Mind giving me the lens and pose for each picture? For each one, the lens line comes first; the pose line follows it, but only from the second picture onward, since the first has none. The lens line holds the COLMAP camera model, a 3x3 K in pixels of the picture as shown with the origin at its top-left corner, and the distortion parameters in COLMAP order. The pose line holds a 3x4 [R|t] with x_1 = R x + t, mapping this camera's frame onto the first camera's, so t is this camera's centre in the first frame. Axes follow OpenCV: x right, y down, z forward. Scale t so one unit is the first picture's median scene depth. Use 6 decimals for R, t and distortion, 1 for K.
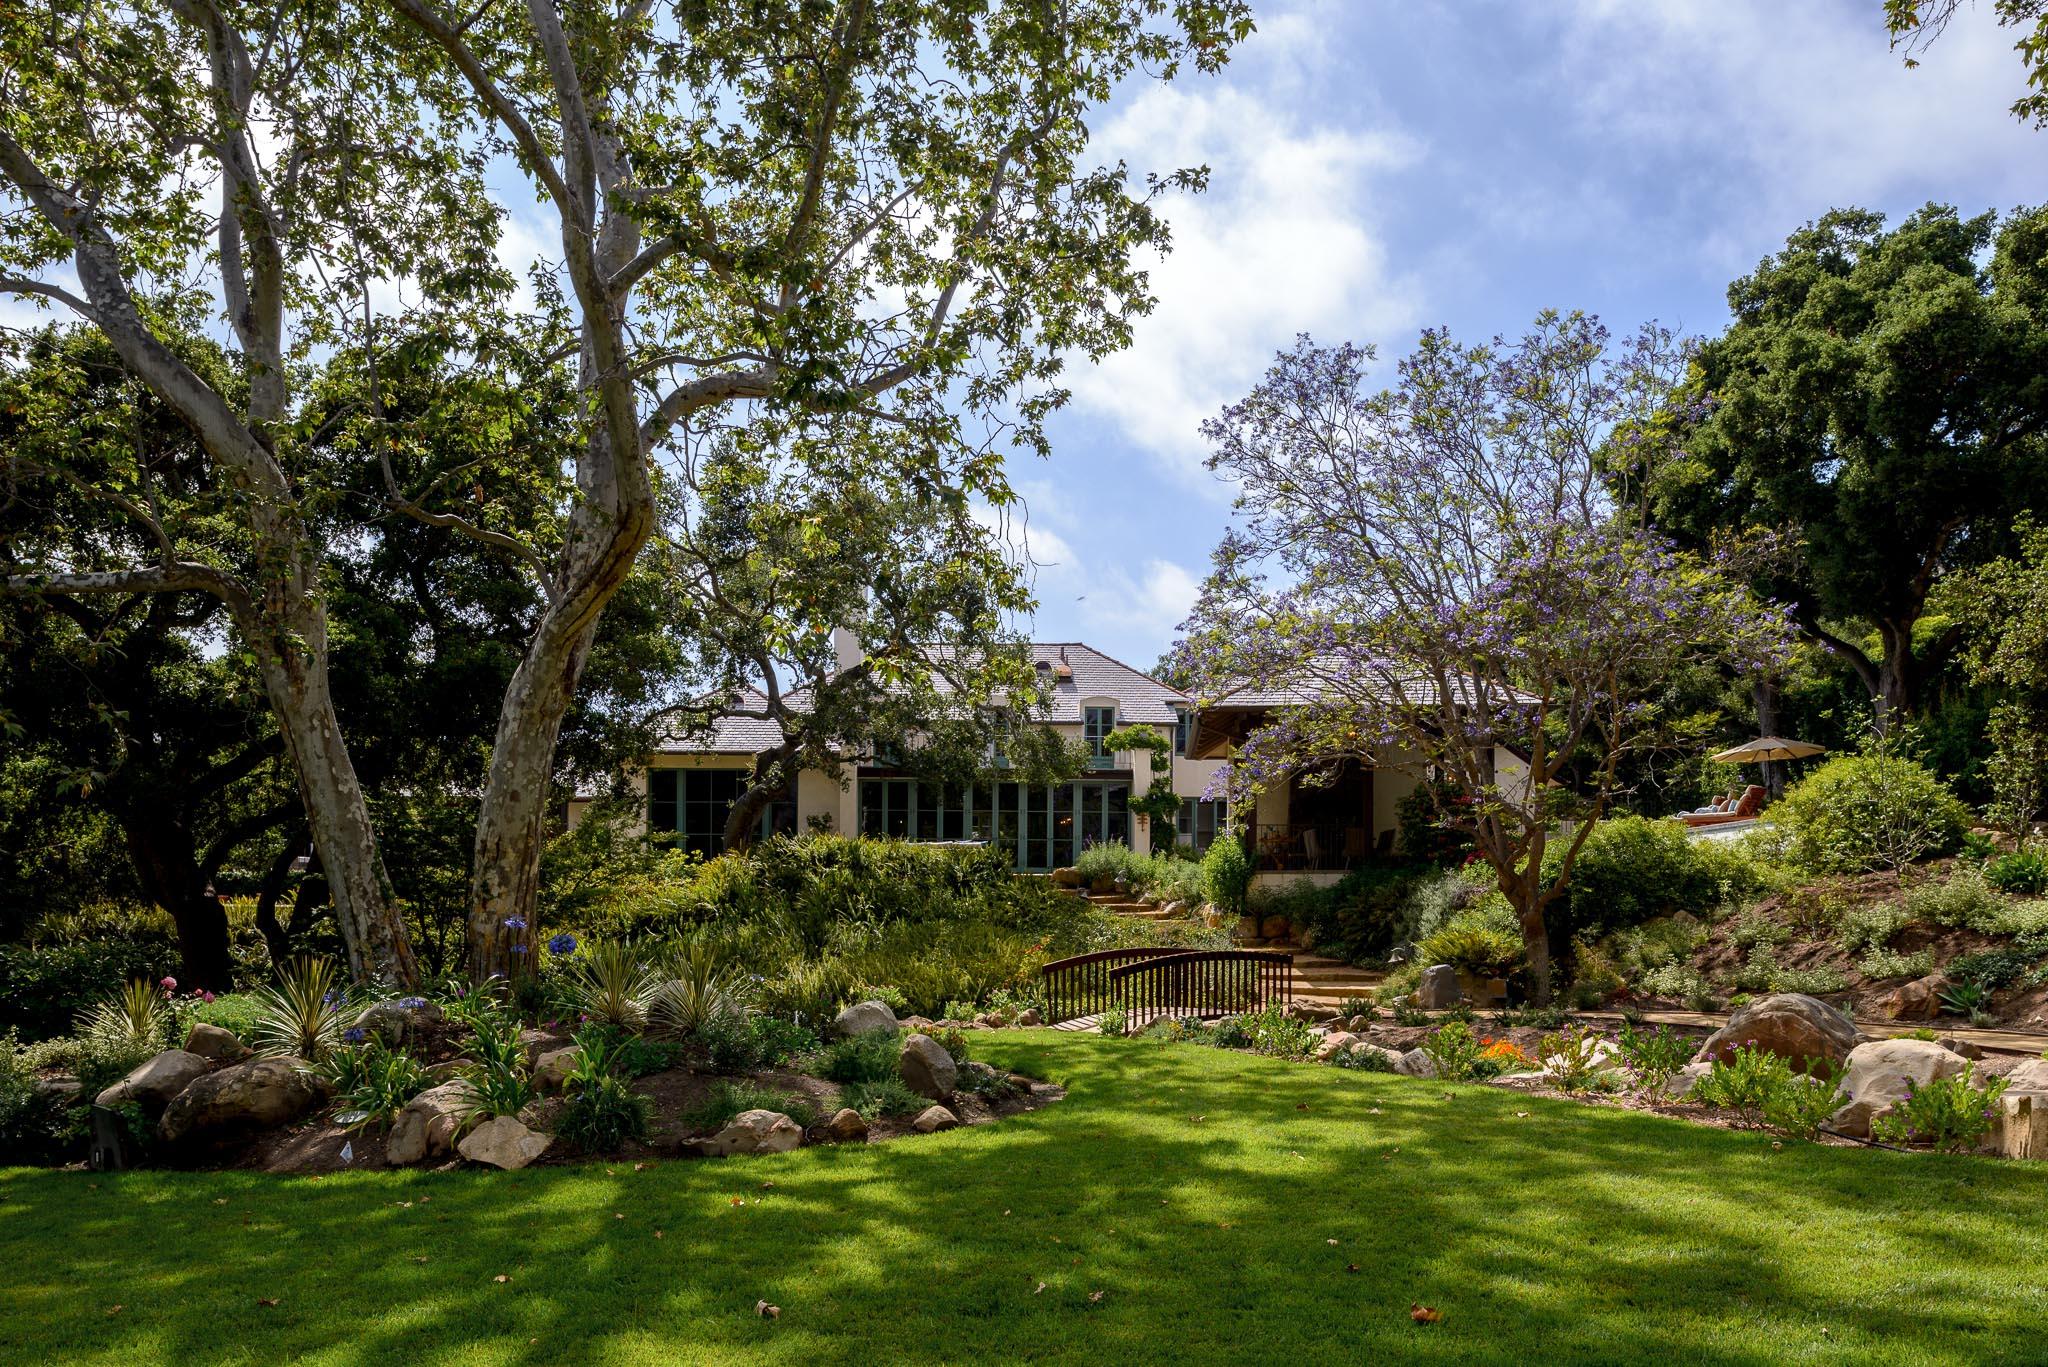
lens RADIAL K [[1410.0, 0, 1024.1], [0, 1410.0, 782.4], [0, 0, 1]] dist [-0.006465, -0.002769]
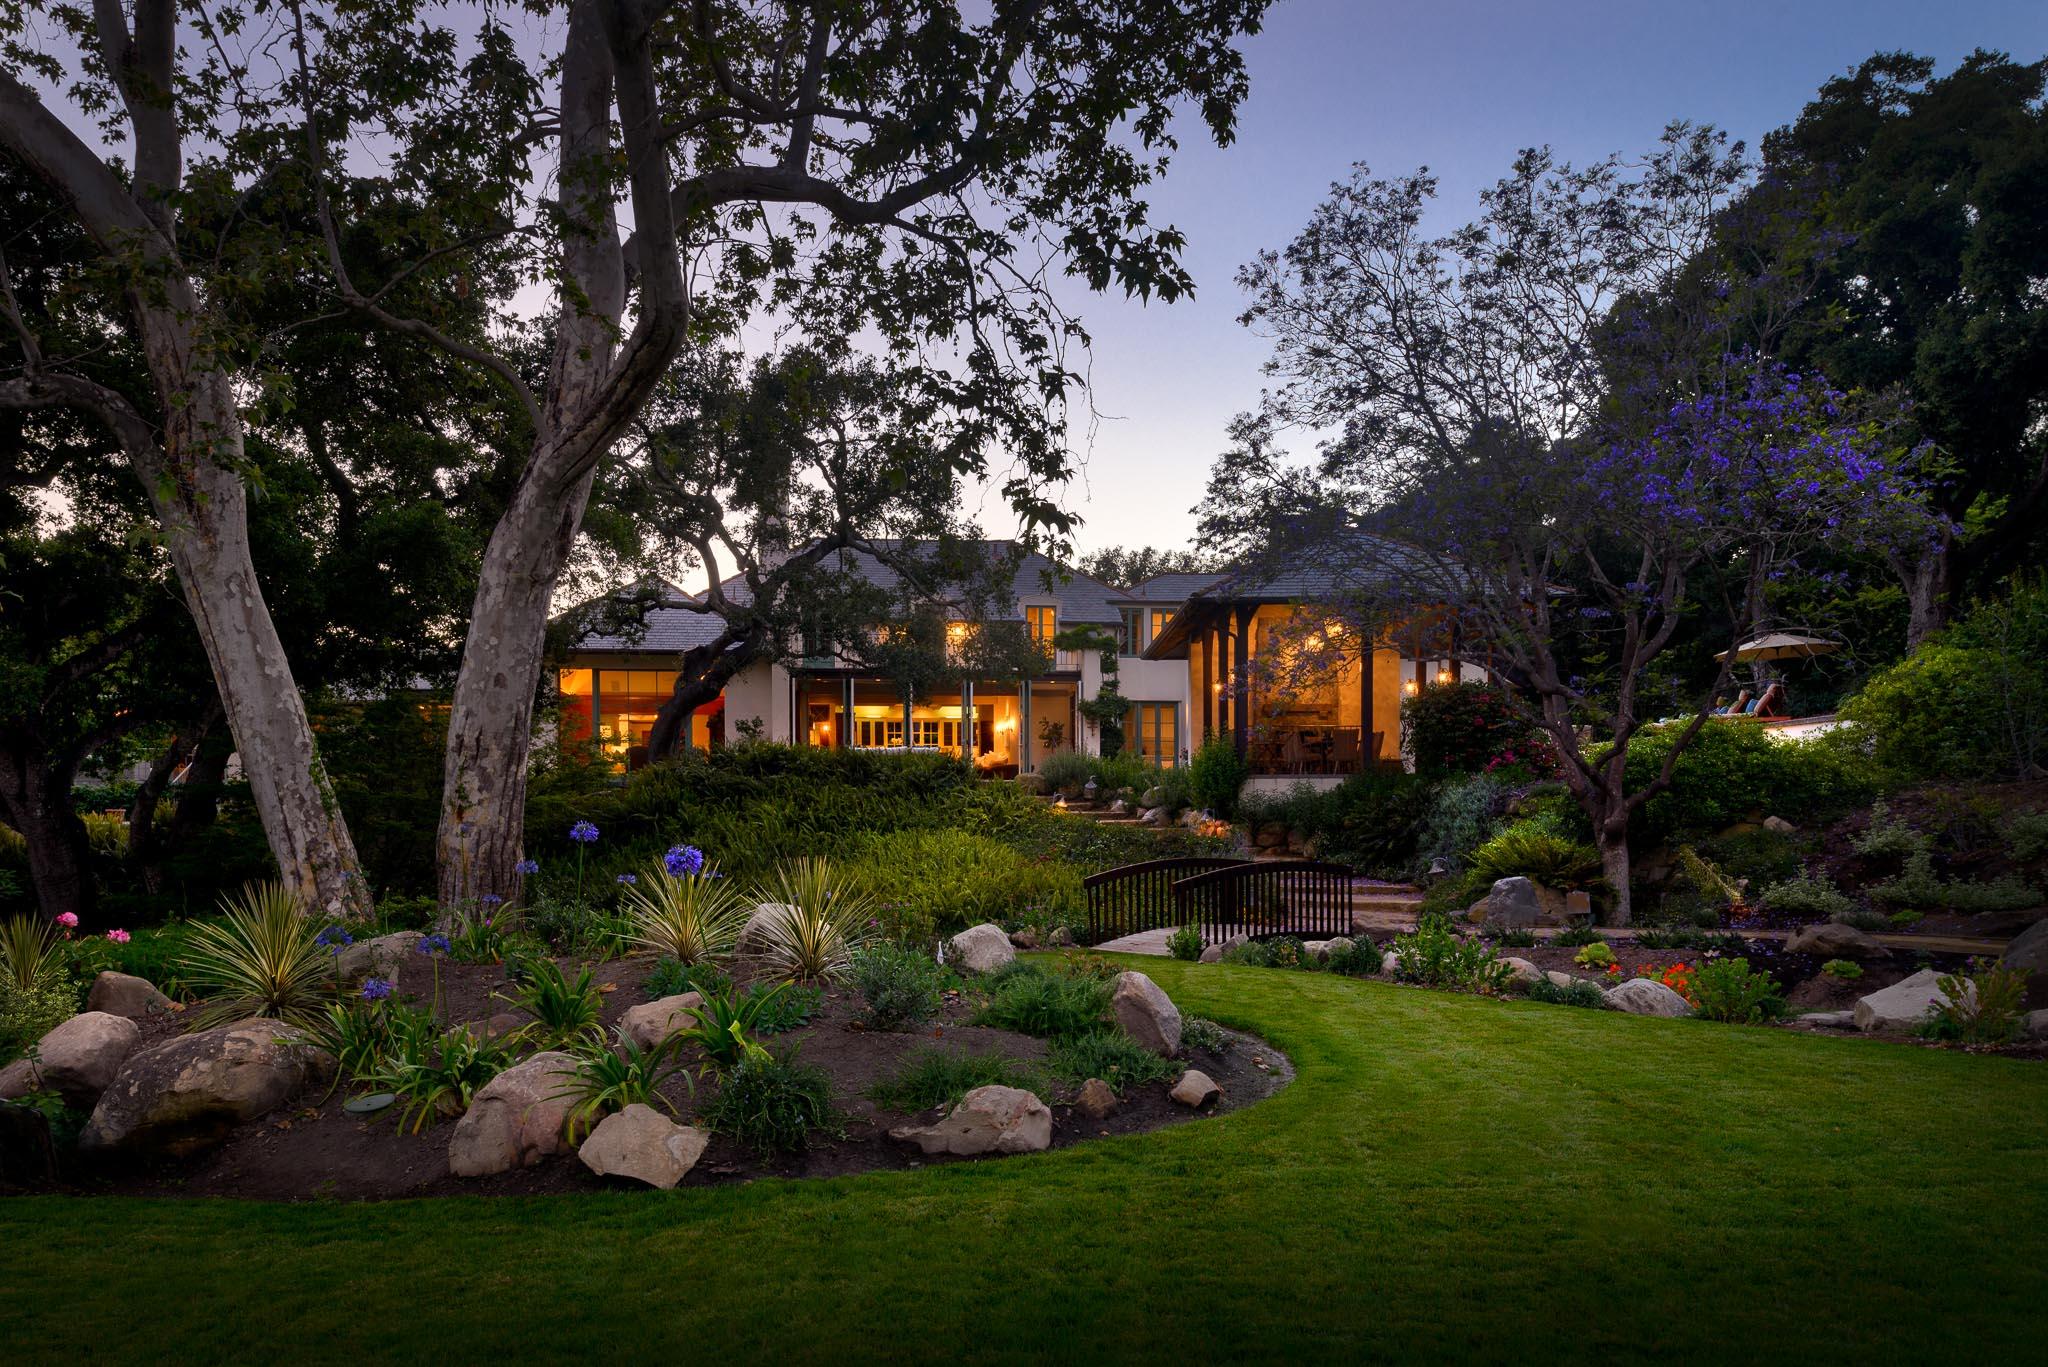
lens RADIAL K [[1451.5, 0, 1024.5], [0, 1451.5, 732.9], [0, 0, 1]] dist [0.083535, -0.055831]
pose [[0.997654, -0.002554, 0.068404, -0.081591], [0.000538, 0.999565, 0.029478, 0.010587], [-0.068449, -0.029372, 0.997222, 0.094243]]
